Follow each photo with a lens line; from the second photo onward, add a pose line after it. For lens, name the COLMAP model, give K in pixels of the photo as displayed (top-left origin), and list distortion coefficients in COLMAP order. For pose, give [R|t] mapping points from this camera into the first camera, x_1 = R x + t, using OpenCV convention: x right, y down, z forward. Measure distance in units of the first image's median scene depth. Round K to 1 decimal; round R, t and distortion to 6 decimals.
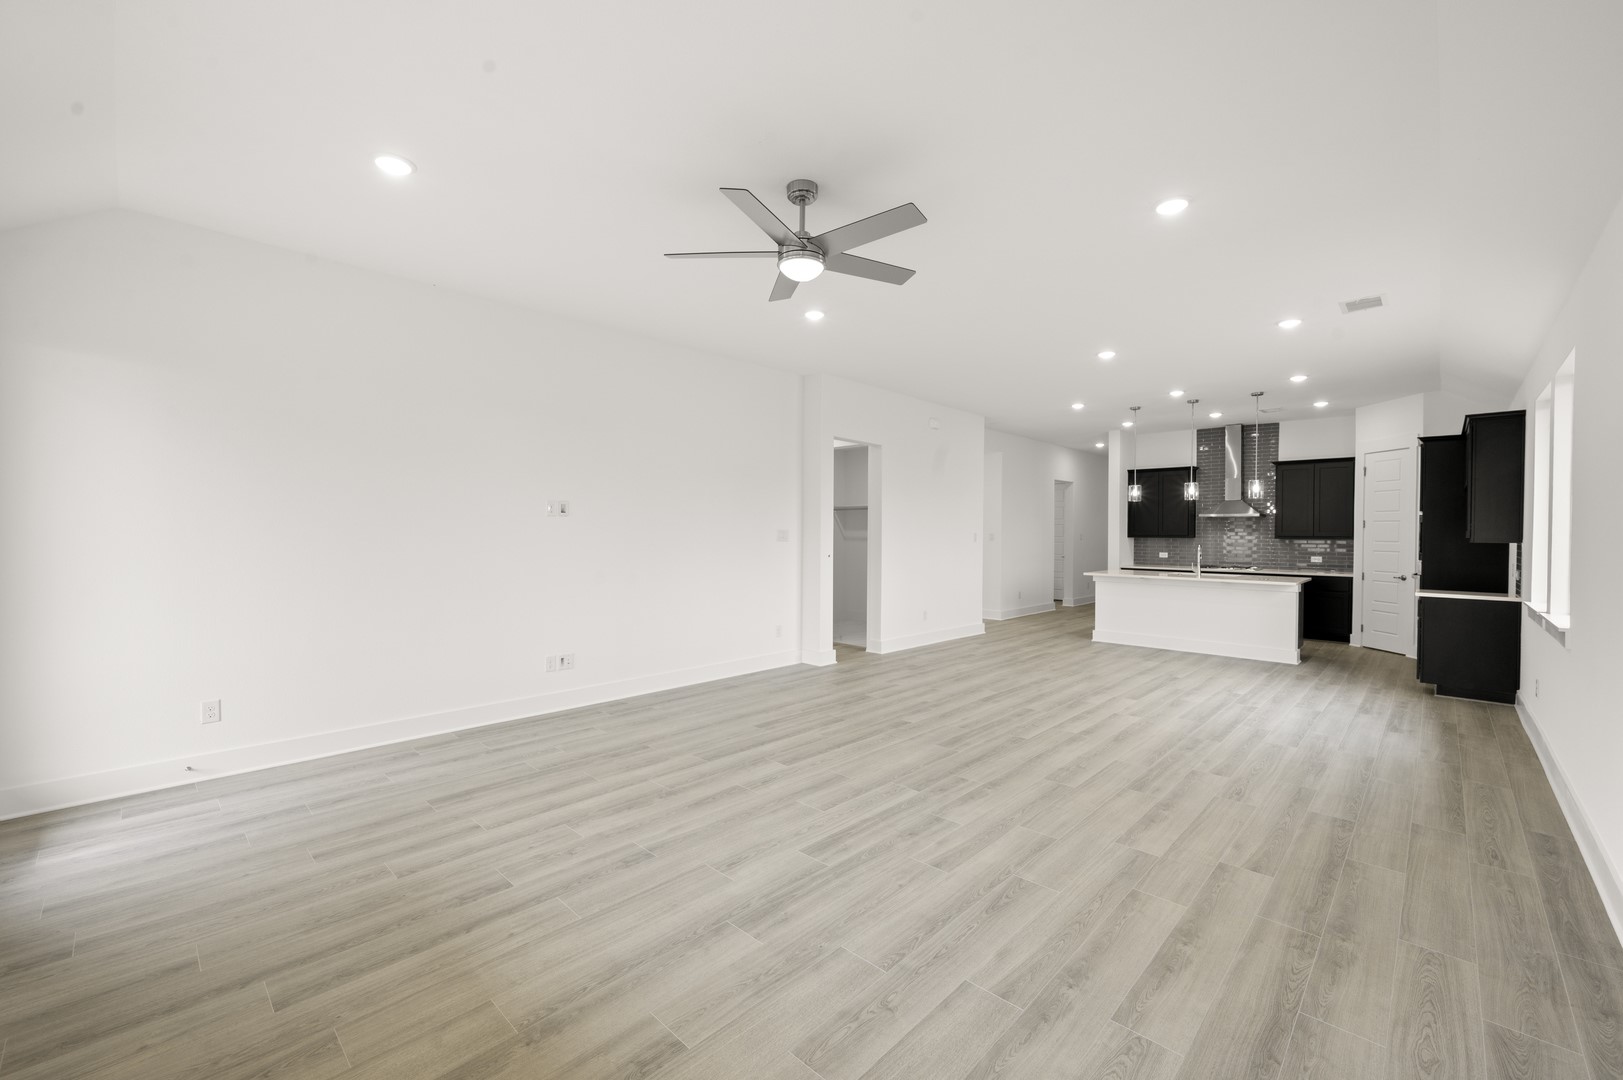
lens RADIAL K [[684.6, 0, 808.6], [0, 684.6, 544.2], [0, 0, 1]] dist [0.001936, 0.000221]
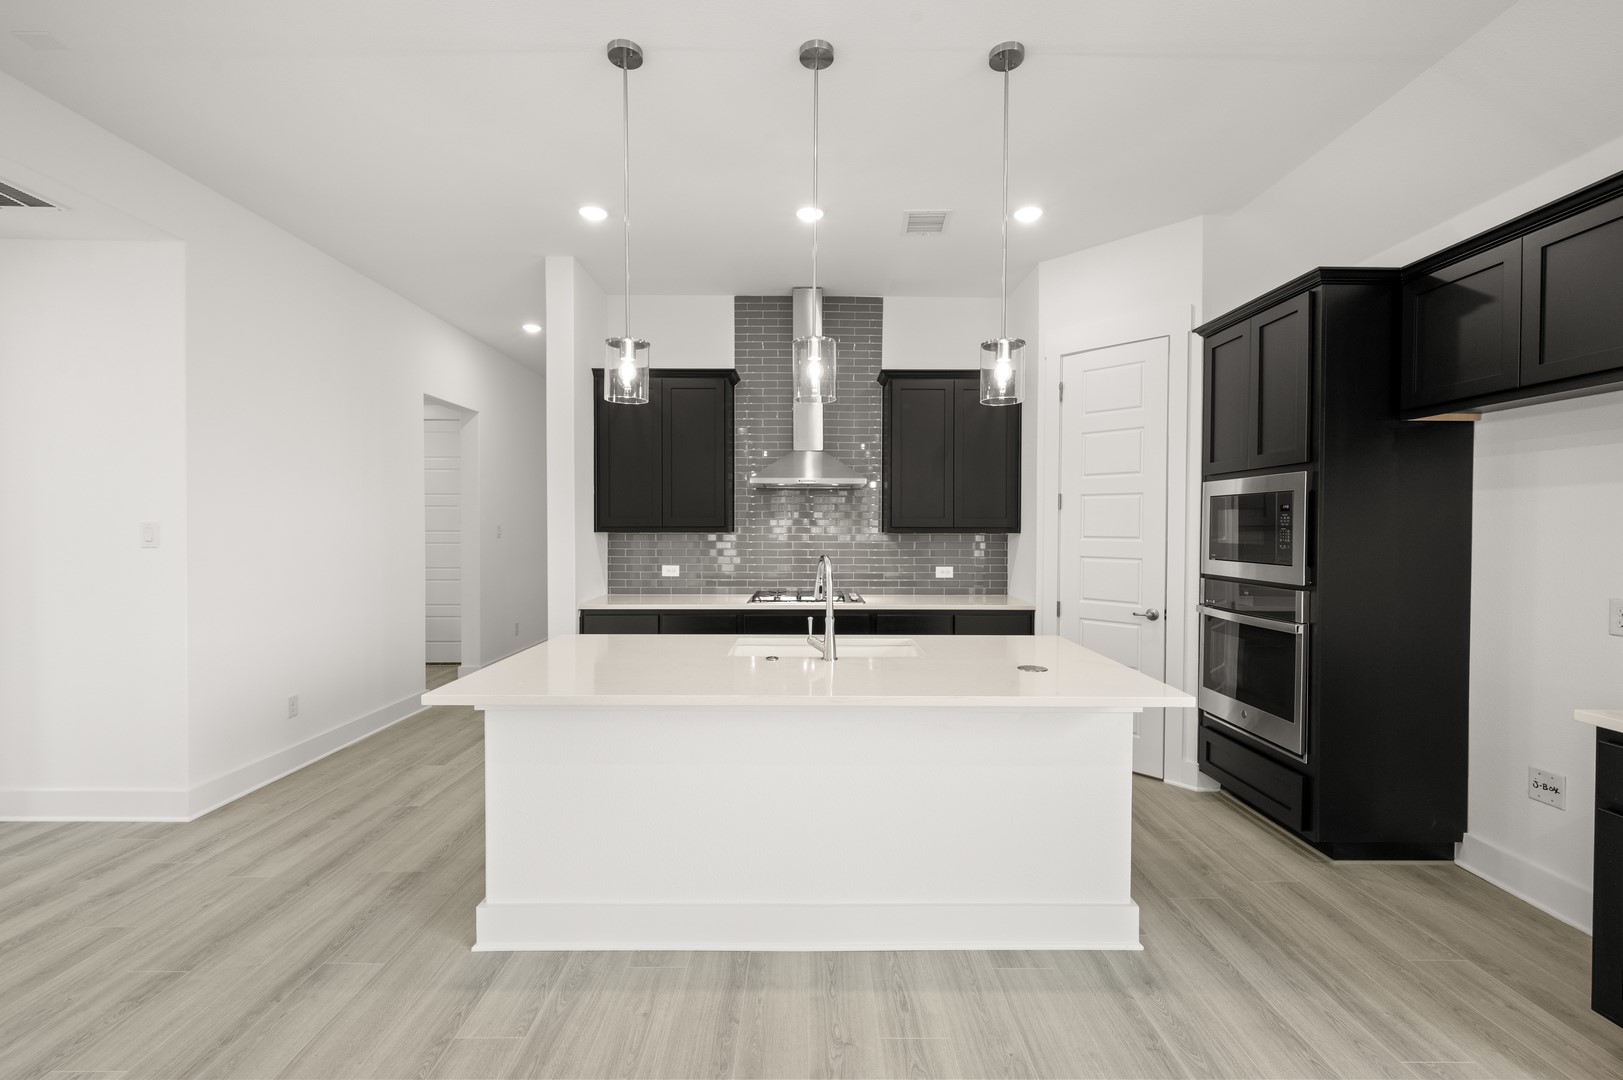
lens RADIAL K [[684.6, 0, 815.8], [0, 684.6, 538.9], [0, 0, 1]] dist [0.001936, 0.000221]
pose [[0.729837, -0.019538, 0.683342, 0.689815], [0.016730, 0.999803, 0.010718, -0.020305], [-0.683416, 0.003610, 0.730020, 1.499022]]
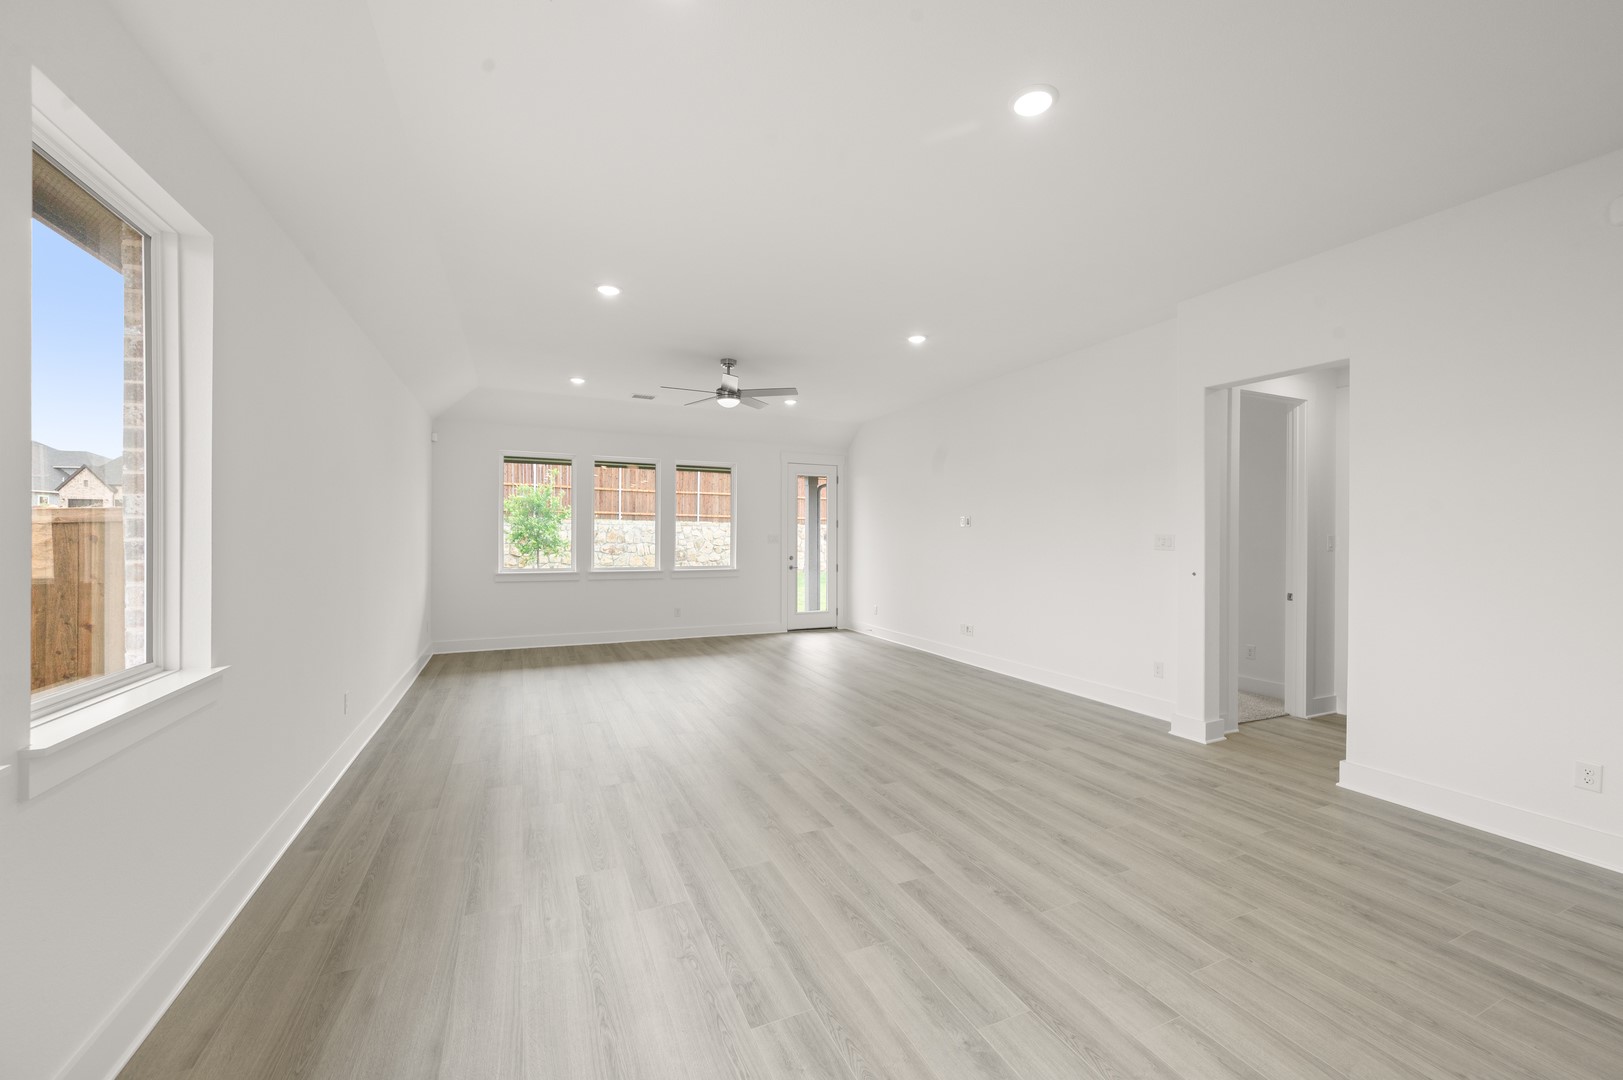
lens RADIAL K [[635.1, 0, 804.6], [0, 635.1, 537.1], [0, 0, 1]] dist [-0.007480, -0.000684]
pose [[-0.393573, -0.008131, -0.919258, 1.207660], [-0.021316, 0.999773, 0.000284, -0.015449], [0.919046, 0.019707, -0.393657, 1.470973]]
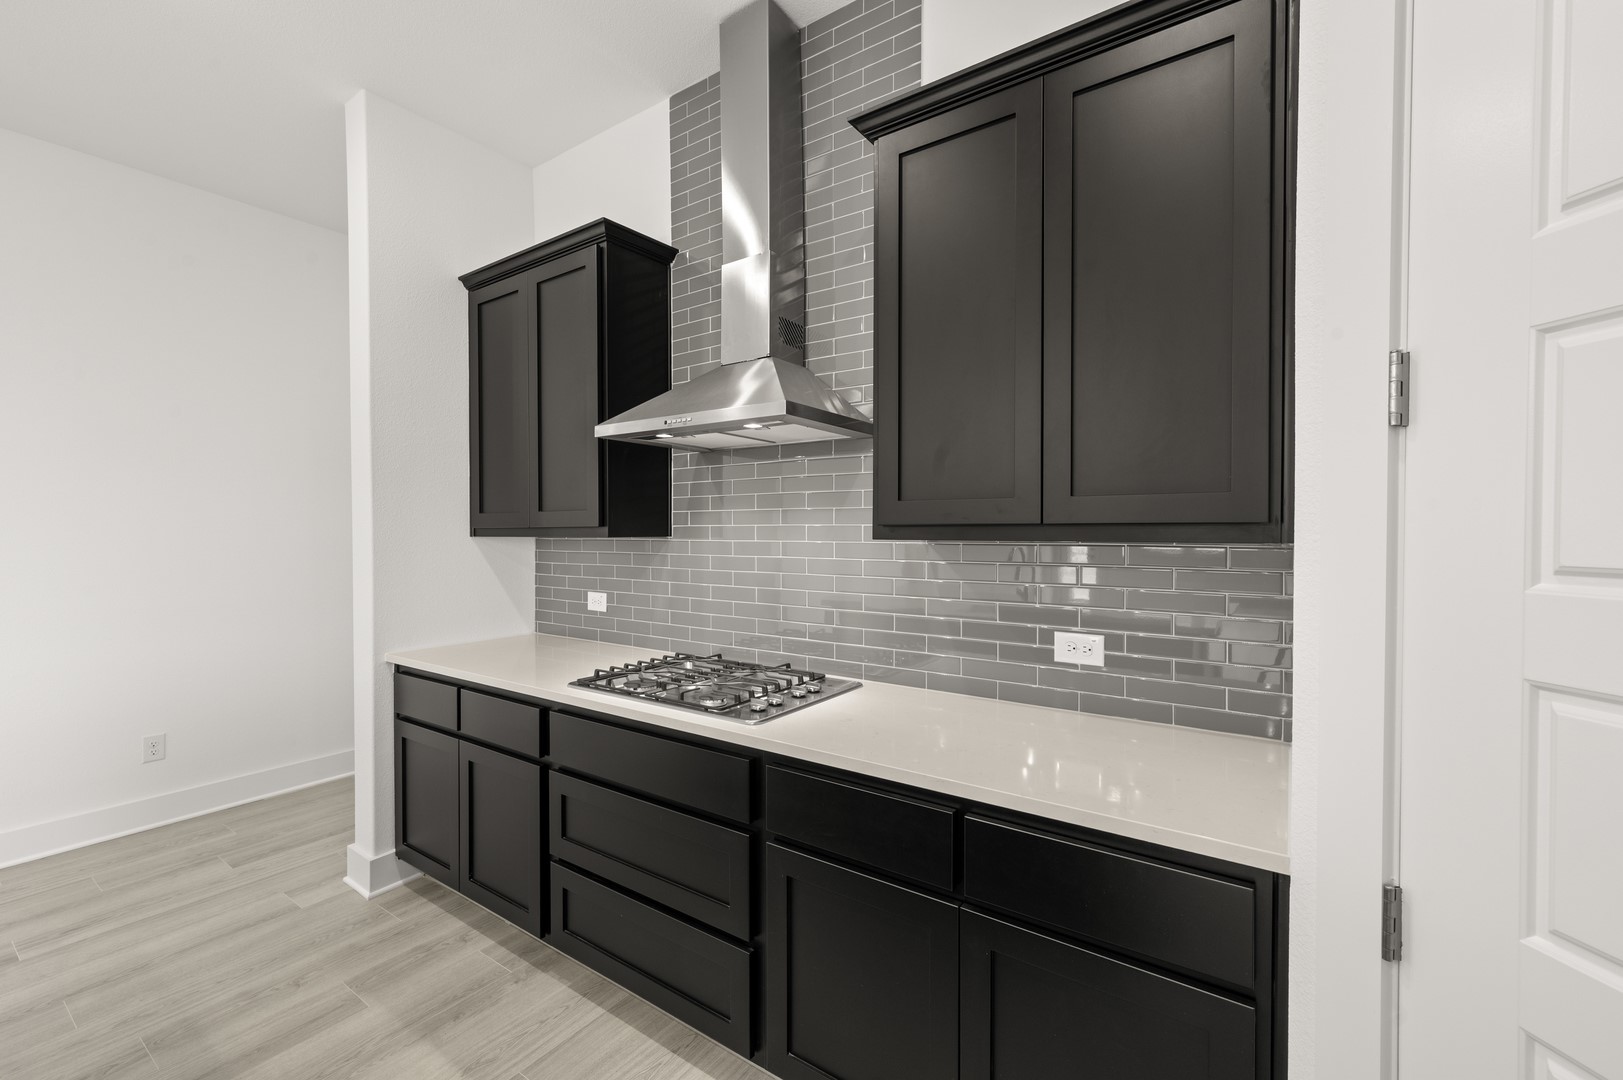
lens RADIAL K [[684.6, 0, 816.8], [0, 684.6, 535.5], [0, 0, 1]] dist [0.001936, 0.000221]
pose [[0.990841, -0.011414, 0.134551, 1.403812], [0.012604, 0.999889, -0.007995, -0.016102], [-0.134445, 0.009617, 0.990874, 1.794501]]
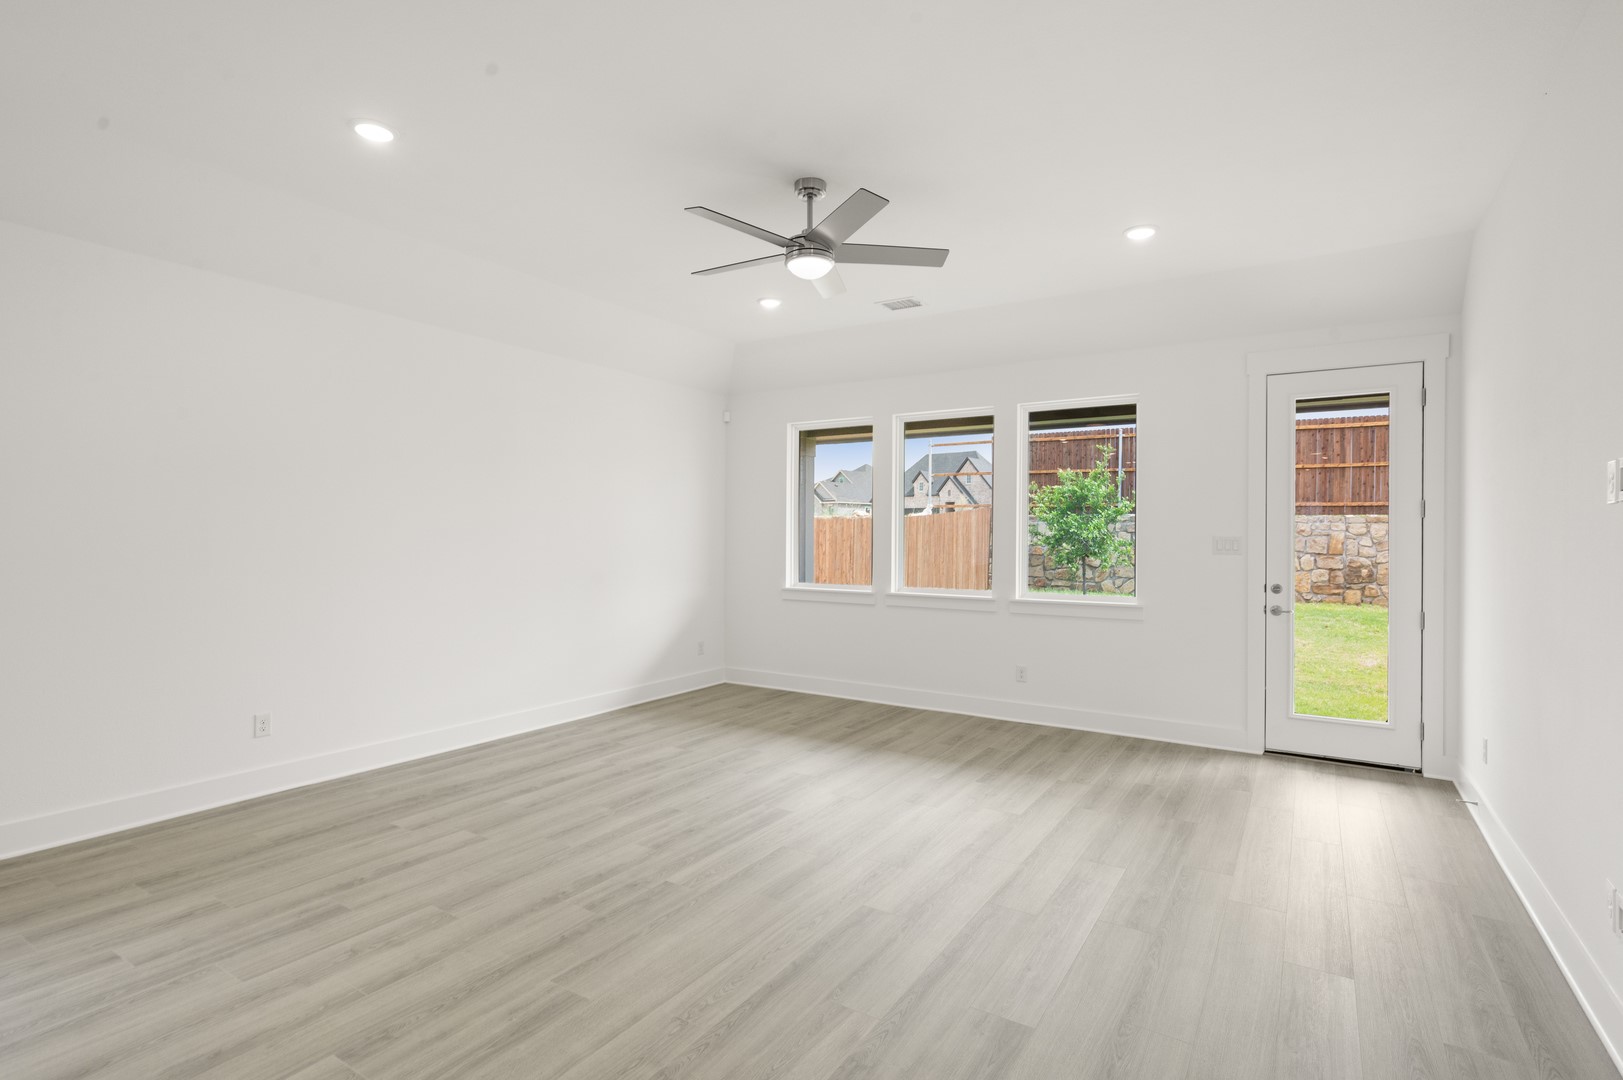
lens RADIAL K [[791.9, 0, 800.8], [0, 791.9, 538.7], [0, 0, 1]] dist [-0.000156, 0.001788]
pose [[-0.983346, -0.013644, -0.181233, 0.152839], [-0.017059, 0.999705, 0.017297, -0.025579], [0.180943, 0.020101, -0.983288, 1.602070]]
